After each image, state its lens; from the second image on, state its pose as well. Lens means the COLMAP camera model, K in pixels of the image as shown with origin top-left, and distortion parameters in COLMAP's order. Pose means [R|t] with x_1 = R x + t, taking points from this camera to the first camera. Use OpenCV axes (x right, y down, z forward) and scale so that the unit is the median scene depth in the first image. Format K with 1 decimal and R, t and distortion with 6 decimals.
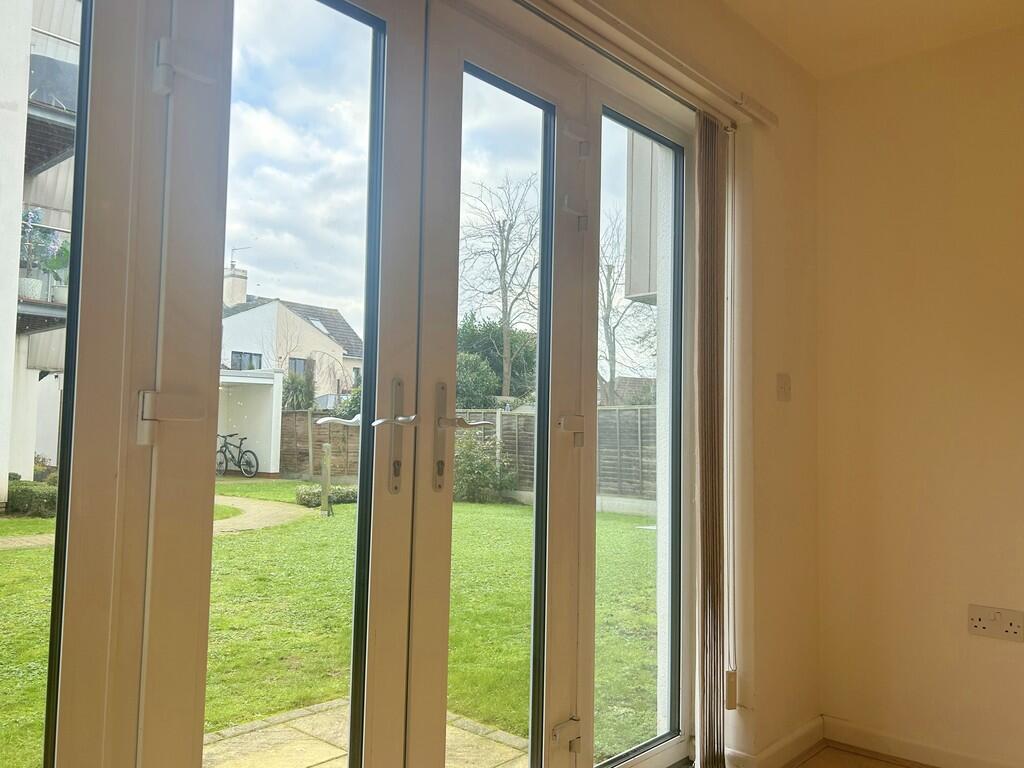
lens RADIAL K [[806.4, 0, 512.0], [0, 806.4, 384.0], [0, 0, 1]] dist [0.038778, -0.007161]
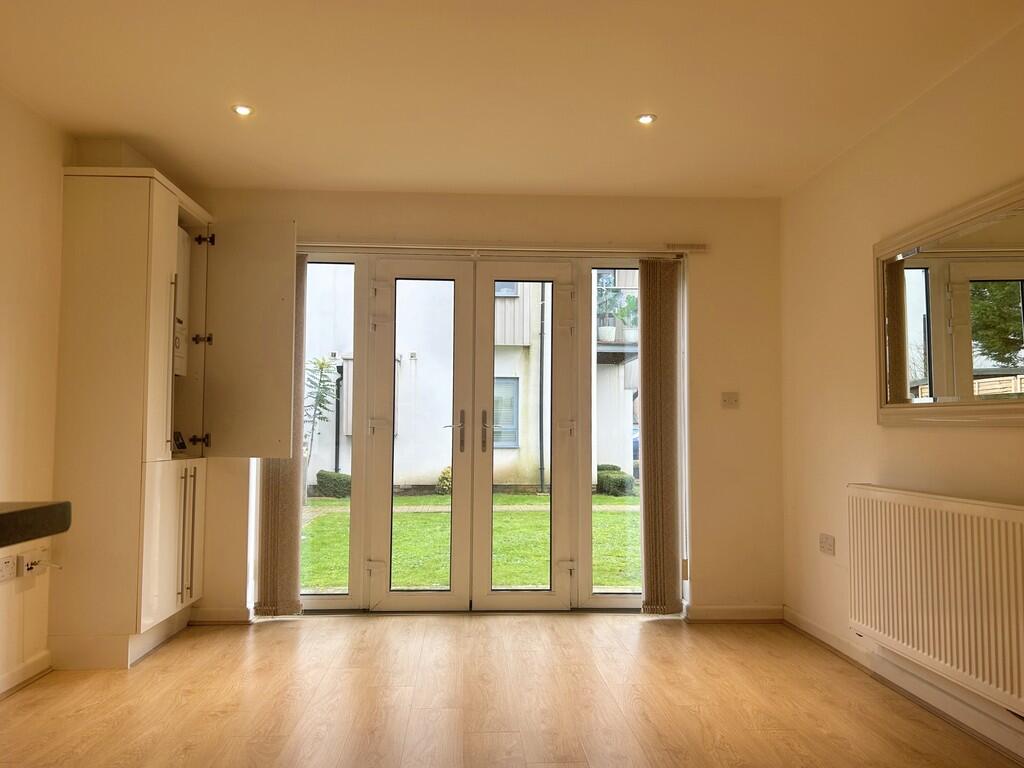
lens RADIAL K [[806.4, 0, 512.0], [0, 806.4, 384.0], [0, 0, 1]] dist [0.038778, -0.007161]
pose [[0.716141, -0.056476, -0.695667, 0.151223], [0.052927, 0.998245, -0.026555, -0.001129], [0.695946, -0.017803, 0.717874, -0.066541]]
